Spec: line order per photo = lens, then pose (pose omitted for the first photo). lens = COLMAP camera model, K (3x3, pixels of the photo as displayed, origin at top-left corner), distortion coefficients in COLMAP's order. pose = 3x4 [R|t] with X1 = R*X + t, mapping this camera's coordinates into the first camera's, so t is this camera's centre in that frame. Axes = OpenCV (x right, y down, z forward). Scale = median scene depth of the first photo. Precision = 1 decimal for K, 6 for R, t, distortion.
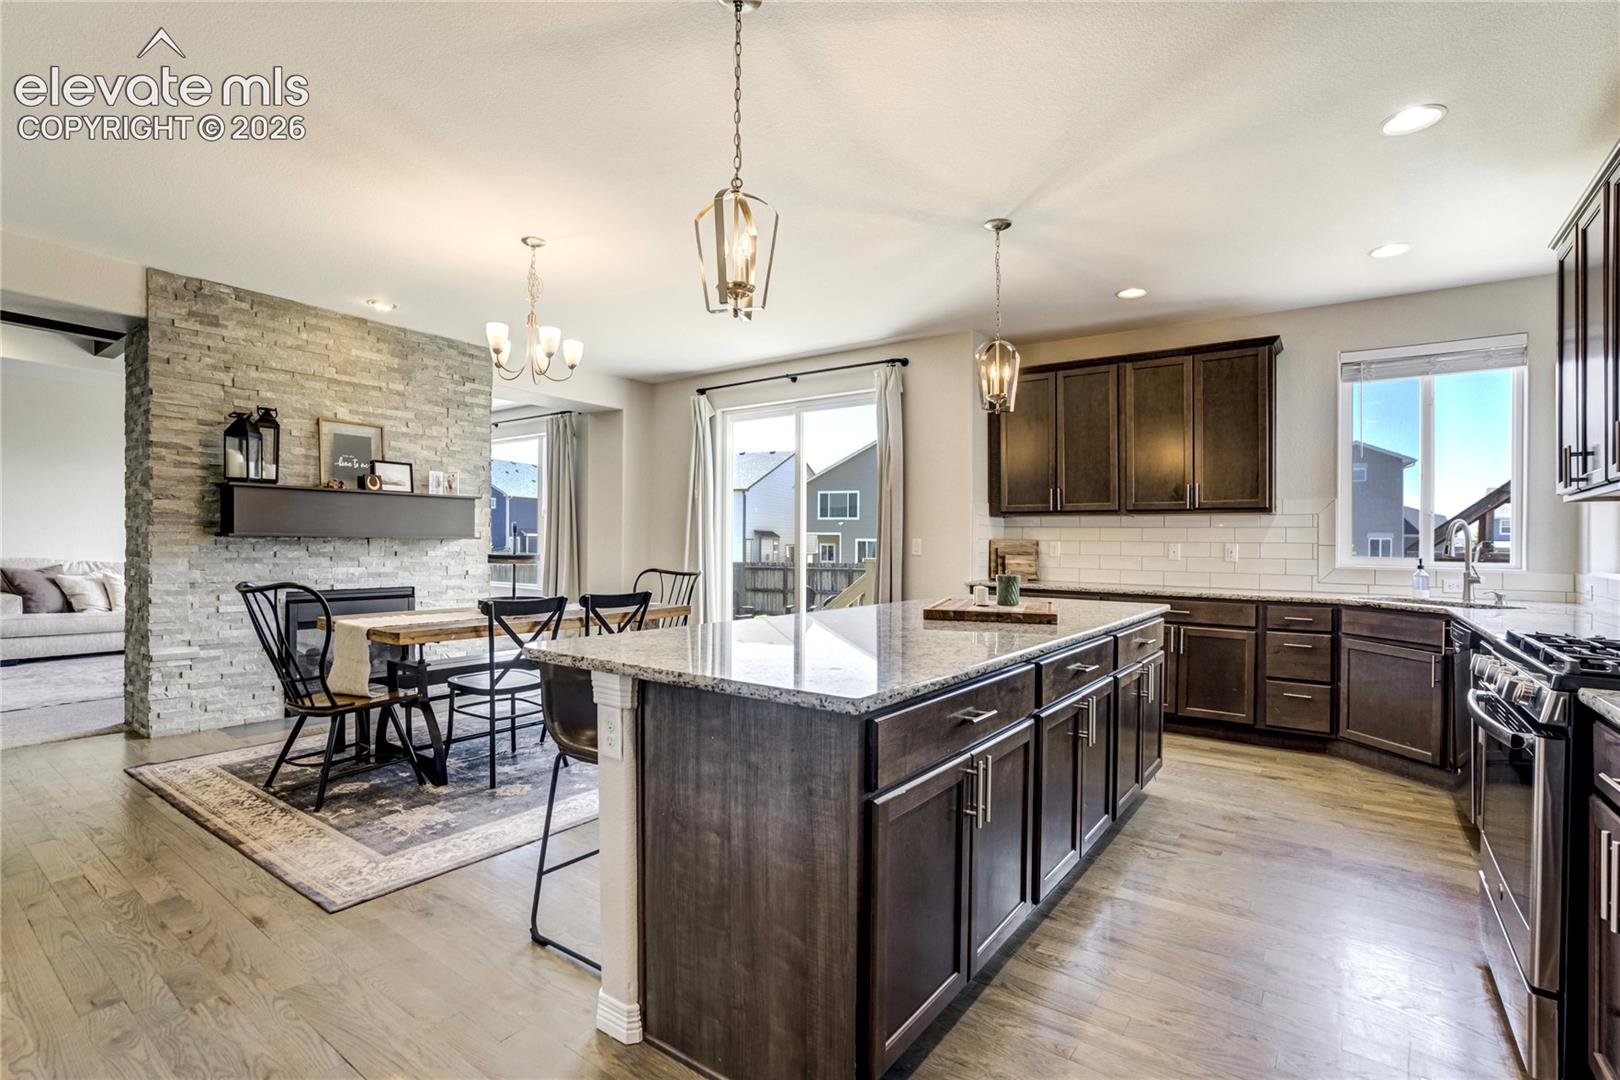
lens RADIAL K [[754.8, 0, 795.9], [0, 754.8, 558.9], [0, 0, 1]] dist [-0.040612, 0.013421]
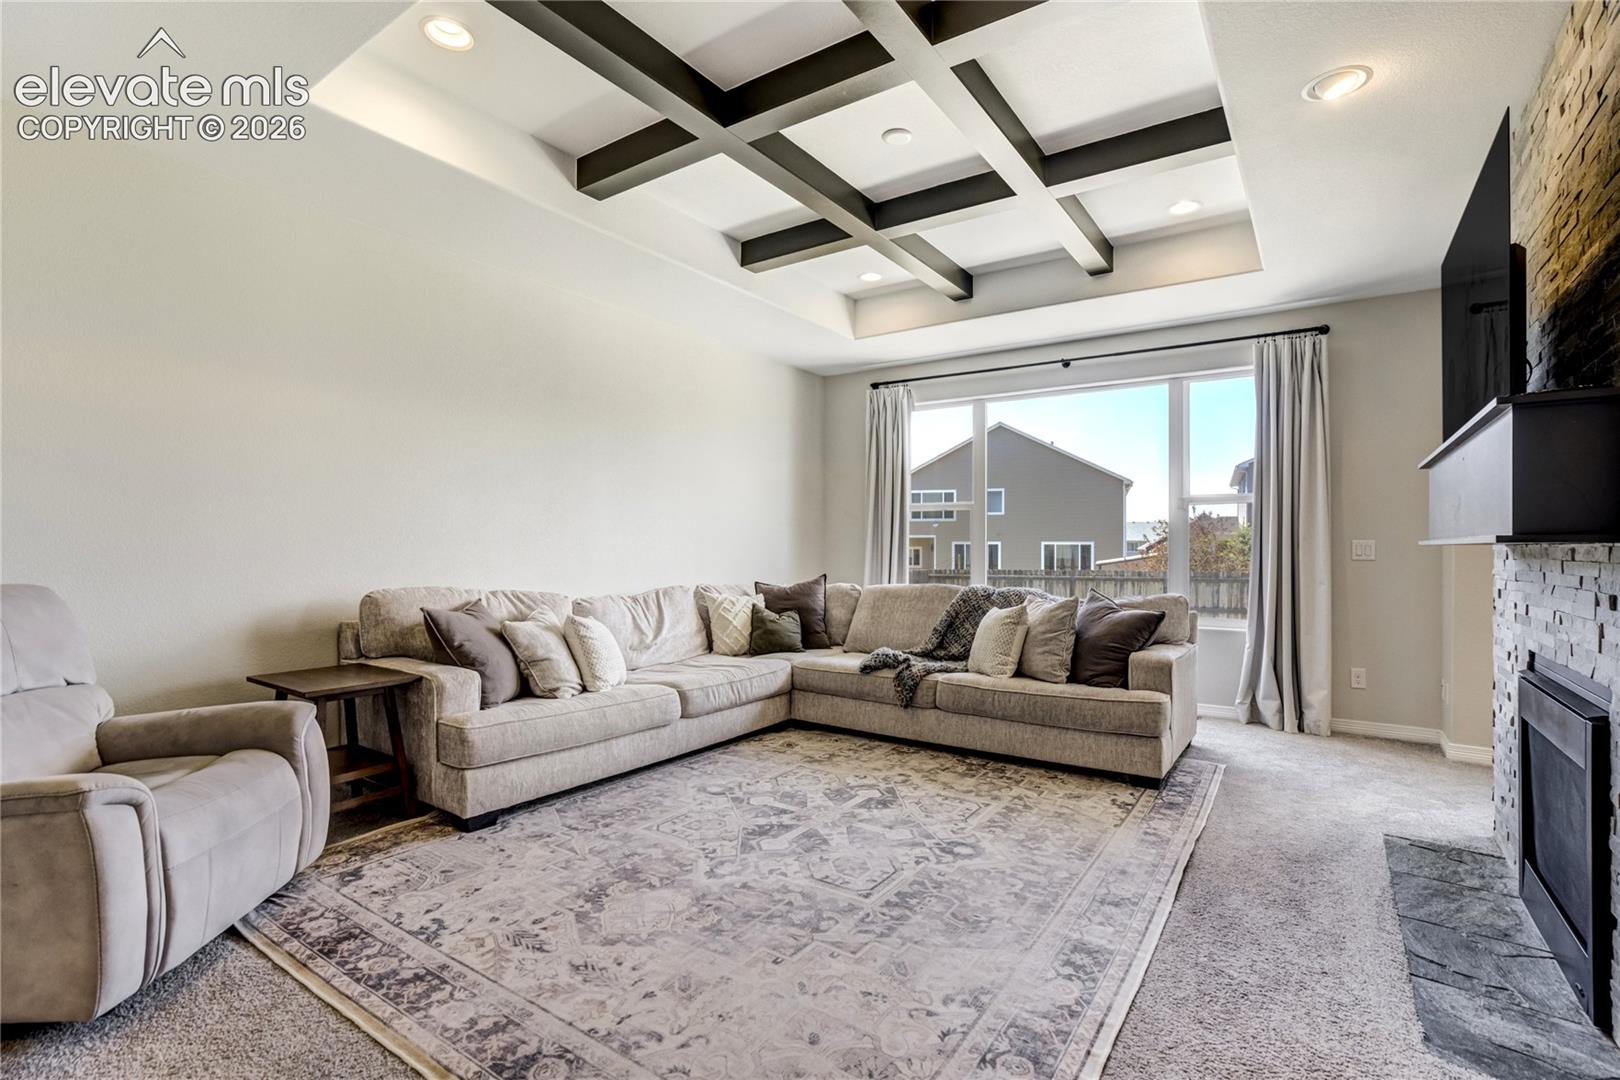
lens RADIAL K [[754.8, 0, 812.4], [0, 754.8, 546.4], [0, 0, 1]] dist [-0.040612, 0.013421]
pose [[0.999203, -0.006512, 0.039377, -1.159733], [0.007268, 0.999792, -0.019073, -0.027111], [-0.039244, 0.019344, 0.999042, 0.683274]]
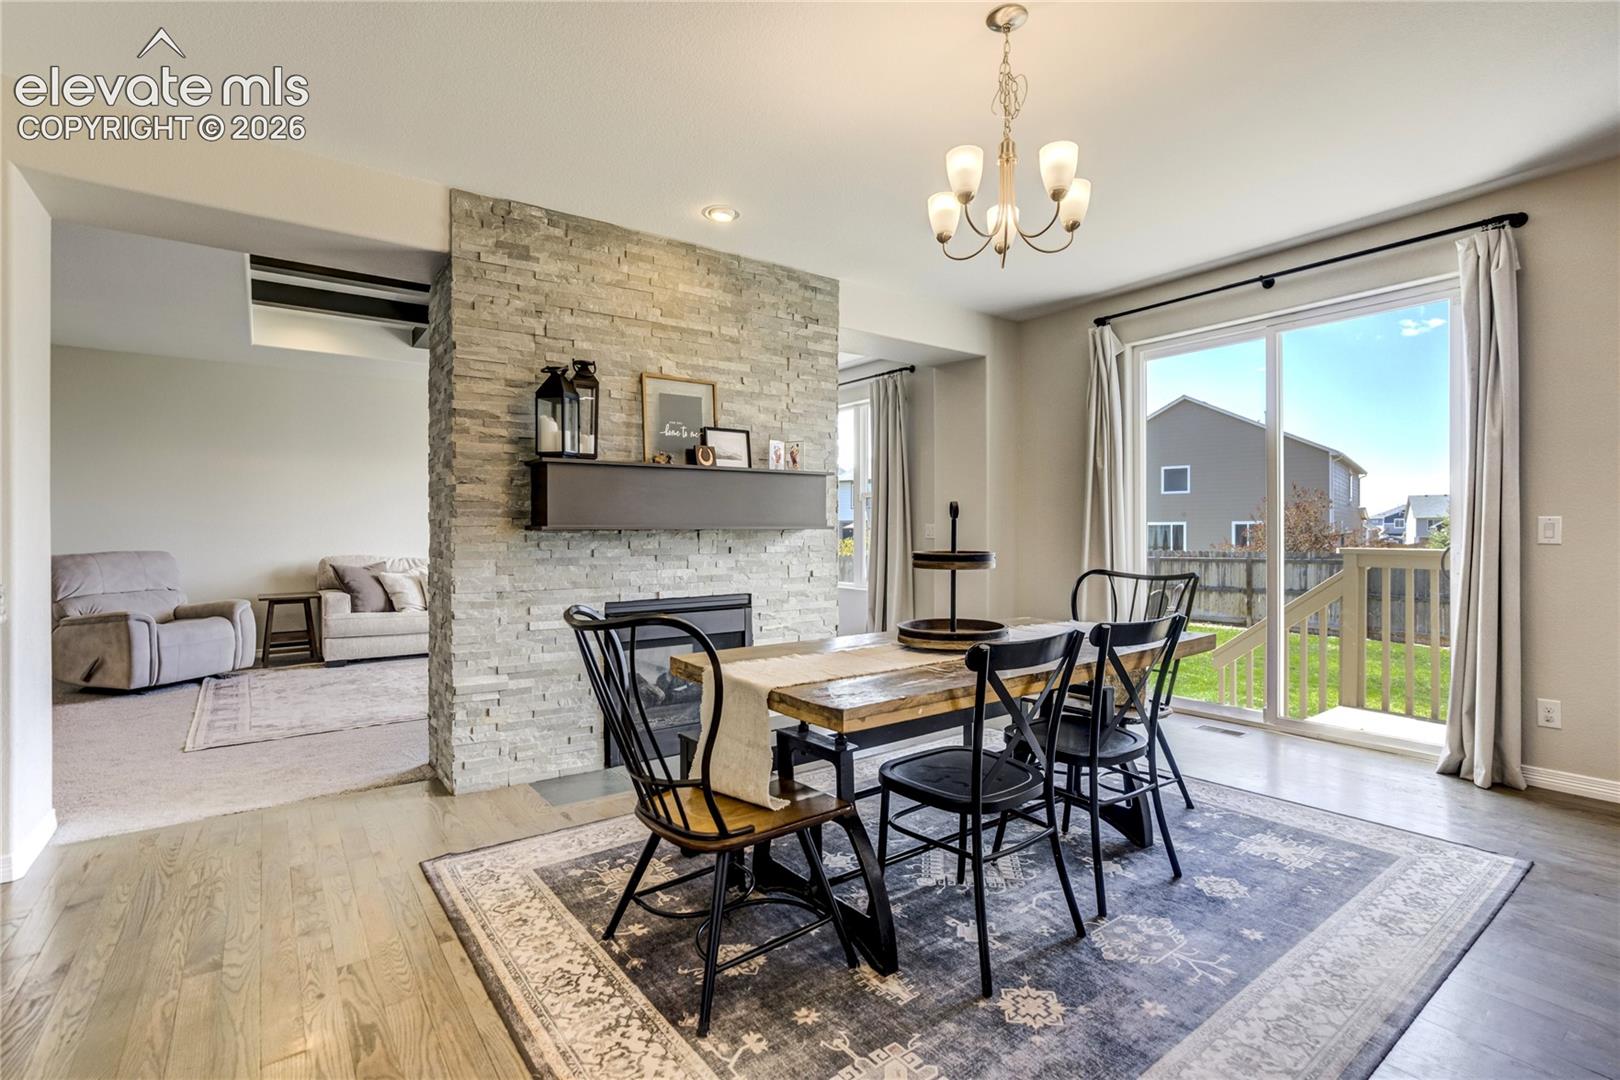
lens RADIAL K [[754.8, 0, 810.1], [0, 754.8, 527.0], [0, 0, 1]] dist [-0.040612, 0.013421]
pose [[0.958302, -0.017812, -0.285201, -0.256077], [0.010897, 0.999607, -0.025815, -0.010825], [0.285549, 0.021631, 0.958120, 0.309412]]
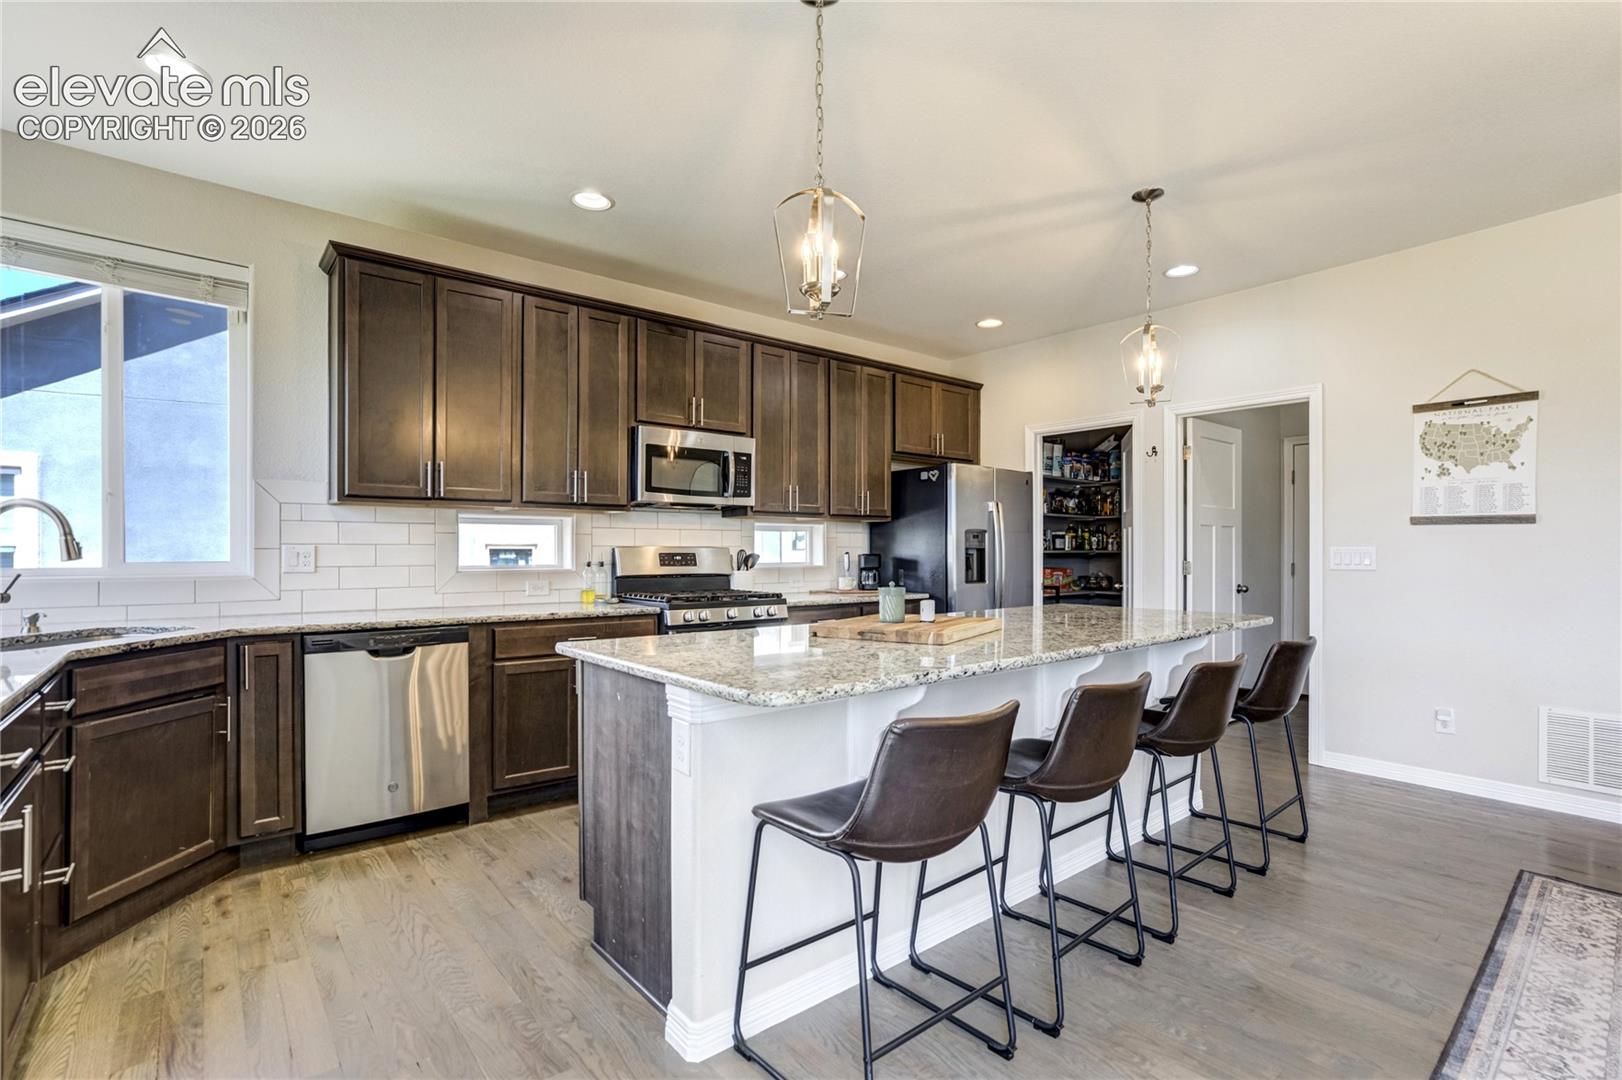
lens RADIAL K [[755.7, 0, 790.1], [0, 755.7, 556.0], [0, 0, 1]] dist [-0.040612, 0.013421]
pose [[-0.970502, -0.013868, 0.240692, 0.116026], [-0.007182, 0.999564, 0.028631, -0.019976], [-0.240985, 0.026058, -0.970179, 1.090262]]
